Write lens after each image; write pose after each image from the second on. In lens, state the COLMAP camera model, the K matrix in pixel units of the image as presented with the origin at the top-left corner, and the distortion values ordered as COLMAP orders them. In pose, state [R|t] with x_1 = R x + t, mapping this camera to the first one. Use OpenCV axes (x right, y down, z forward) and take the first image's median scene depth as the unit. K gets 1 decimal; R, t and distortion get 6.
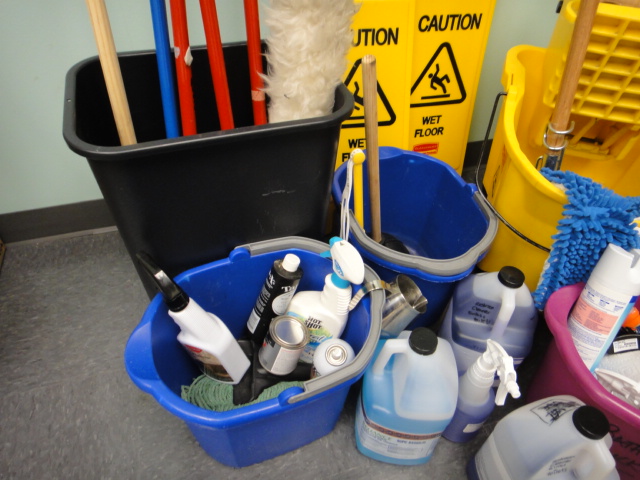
lens RADIAL K [[453.0, 0, 320.8], [0, 453.0, 232.8], [0, 0, 1]] dist [0.003832, -0.001417]
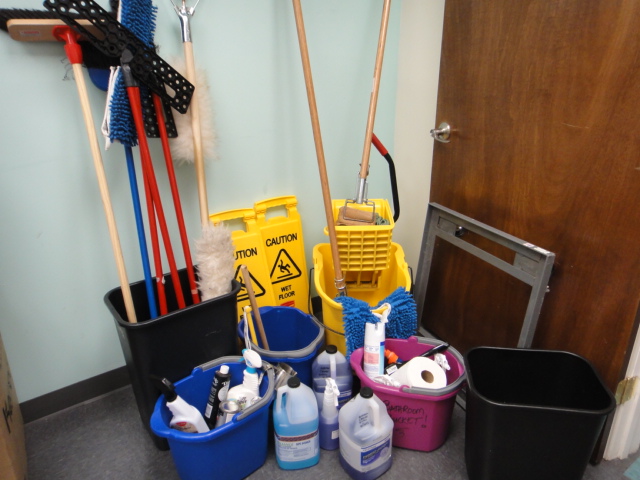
lens RADIAL K [[446.8, 0, 317.3], [0, 446.8, 236.7], [0, 0, 1]] dist [-0.008572, 0.003805]
pose [[0.952886, -0.166155, 0.253773, -0.072089], [0.251874, 0.899605, -0.356749, 0.316439], [-0.169020, 0.403860, 0.899071, -0.959358]]
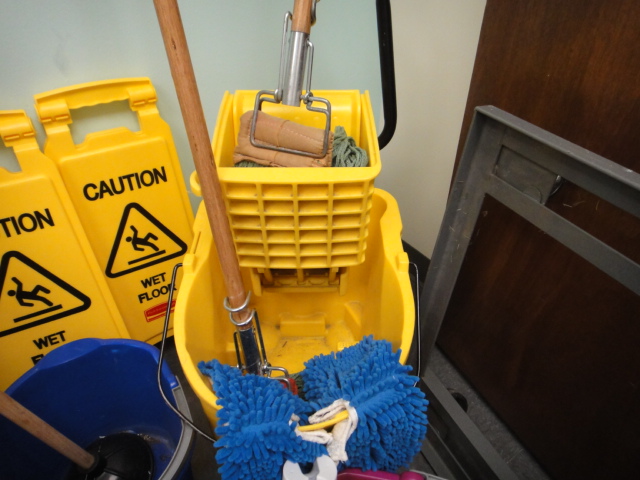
lens RADIAL K [[453.0, 0, 320.8], [0, 453.0, 232.8], [0, 0, 1]] dist [0.003832, -0.001417]
pose [[0.948765, -0.216712, 0.229960, 0.513793], [0.248832, 0.960954, -0.121035, -0.214048], [-0.194751, 0.172055, 0.965644, 0.126899]]
